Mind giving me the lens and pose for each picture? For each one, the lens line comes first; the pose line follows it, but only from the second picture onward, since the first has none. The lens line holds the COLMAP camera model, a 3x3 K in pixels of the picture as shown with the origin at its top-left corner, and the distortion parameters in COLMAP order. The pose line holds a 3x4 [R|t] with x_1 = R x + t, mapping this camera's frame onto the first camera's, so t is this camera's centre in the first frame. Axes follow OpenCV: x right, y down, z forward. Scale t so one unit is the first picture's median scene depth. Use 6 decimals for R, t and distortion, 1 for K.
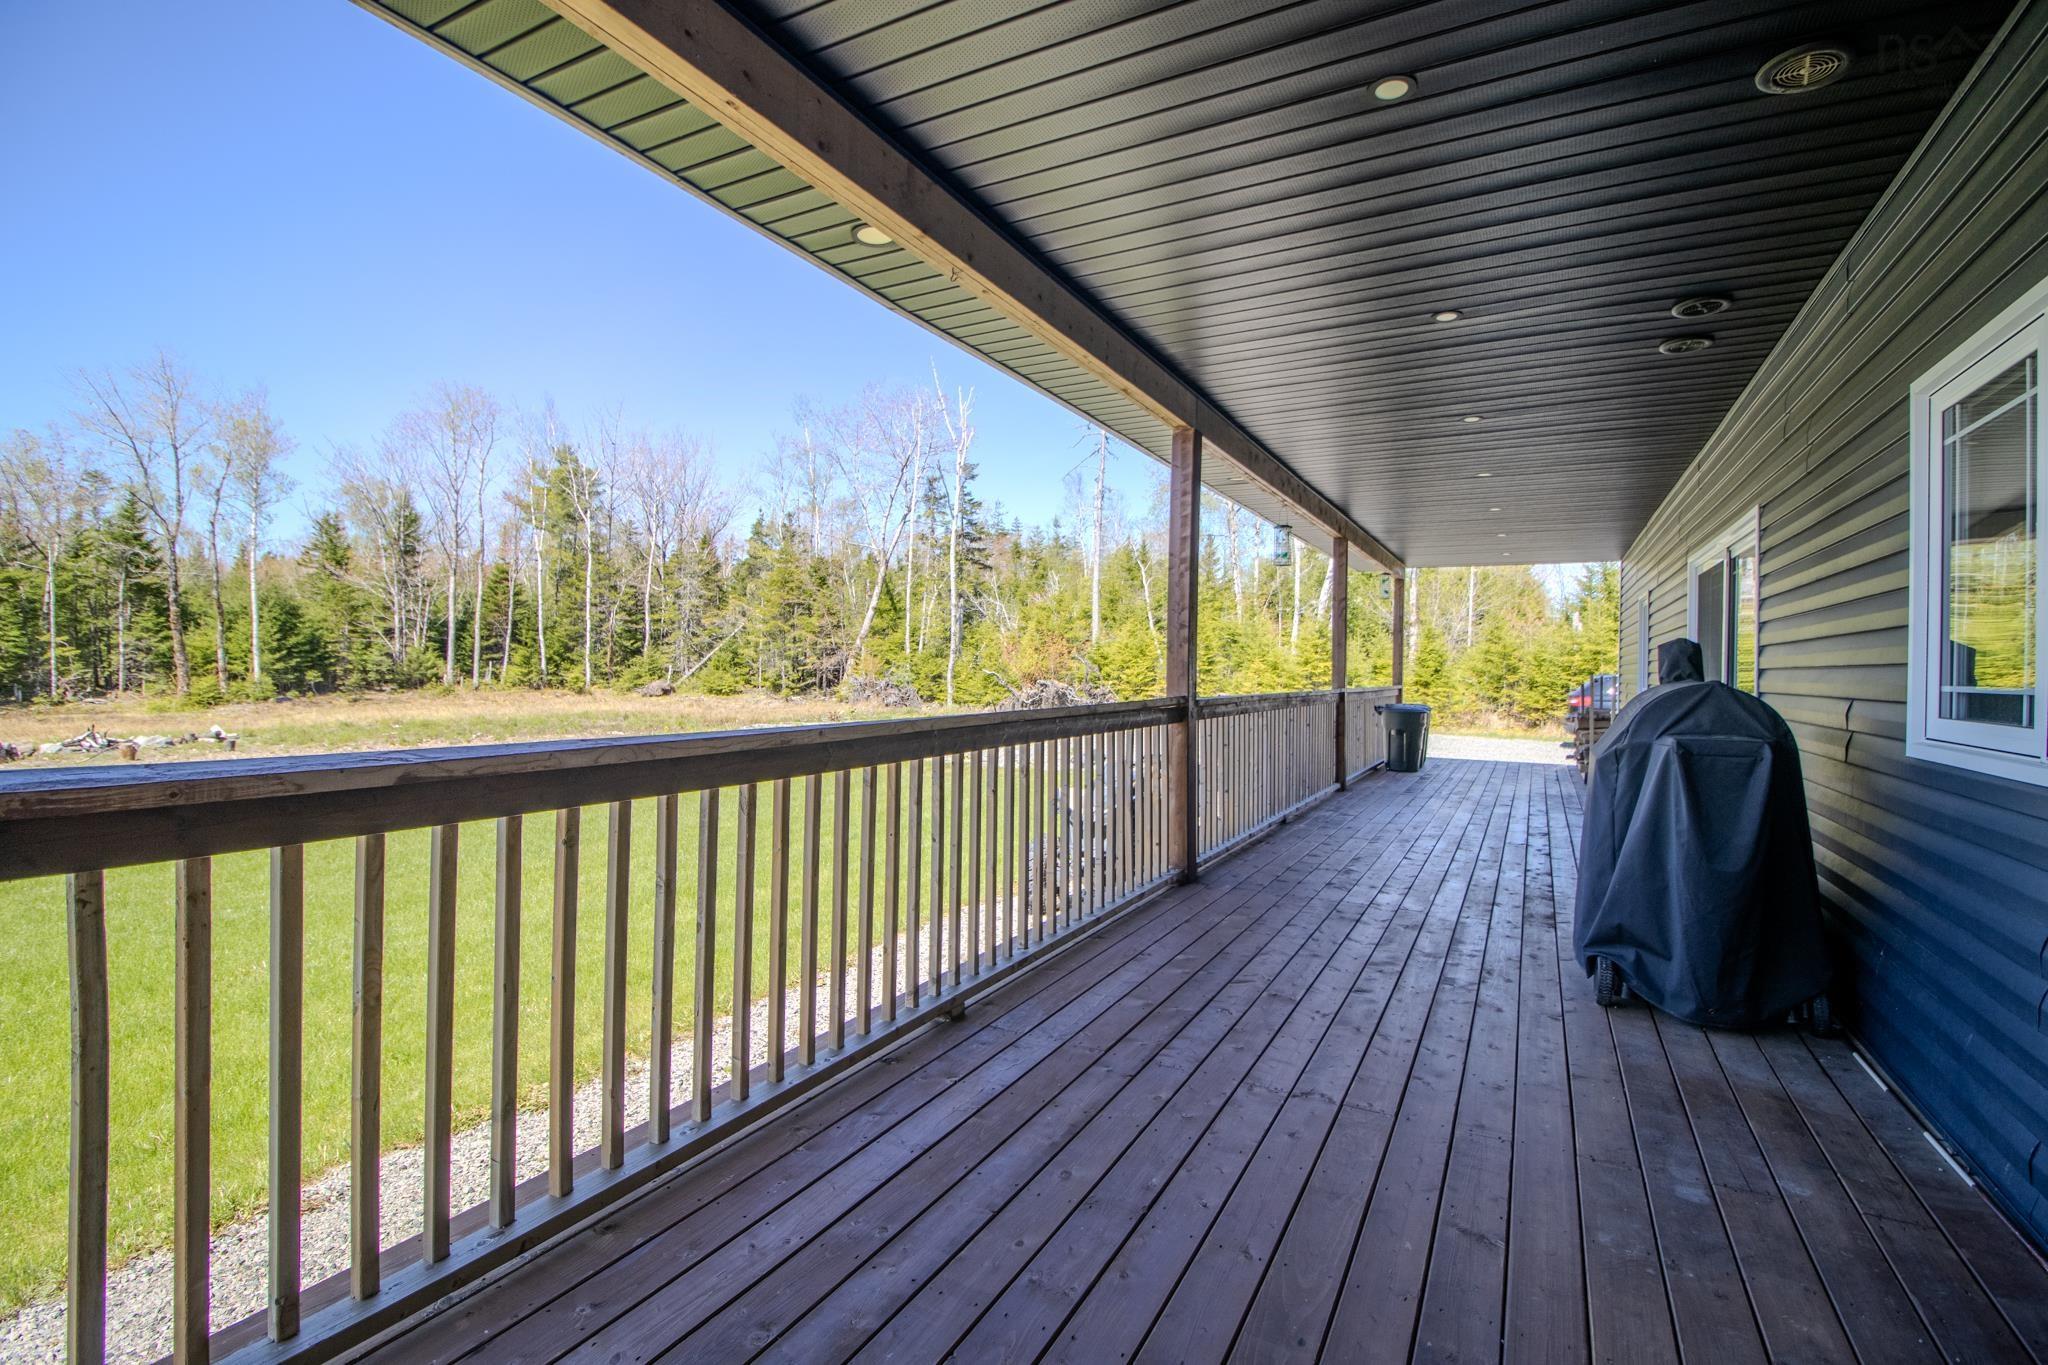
lens RADIAL K [[951.9, 0, 1032.9], [0, 951.9, 674.3], [0, 0, 1]] dist [-0.005891, -0.008372]
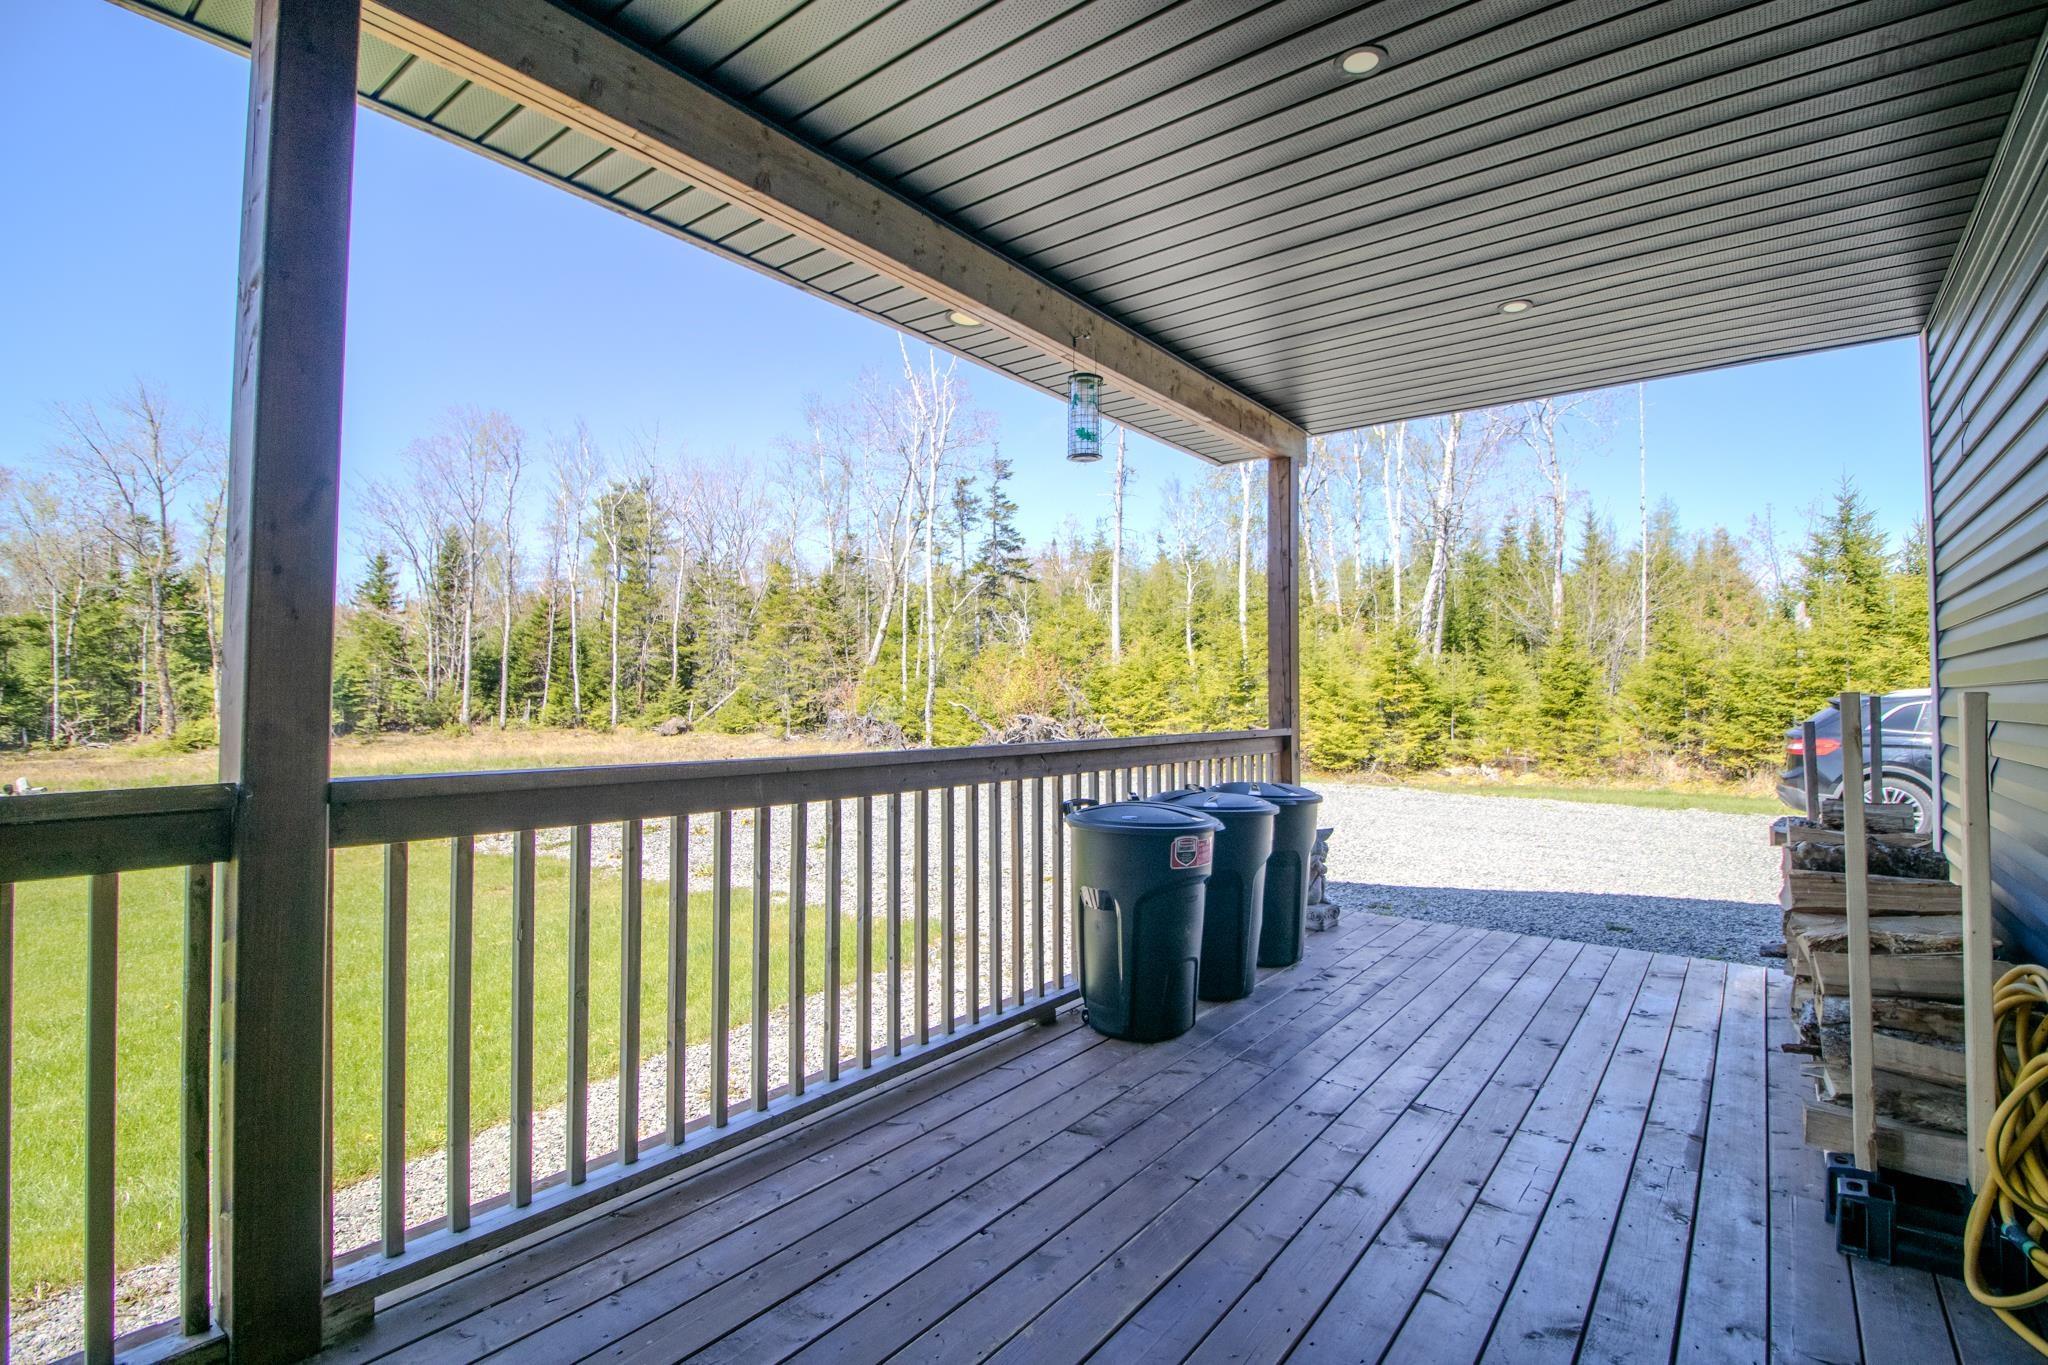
lens RADIAL K [[951.9, 0, 1033.2], [0, 951.9, 668.7], [0, 0, 1]] dist [-0.005891, -0.008372]
pose [[0.985590, -0.018940, -0.168089, 0.126173], [0.012232, 0.999090, -0.040856, 0.000870], [0.168709, 0.038211, 0.984925, 0.213864]]
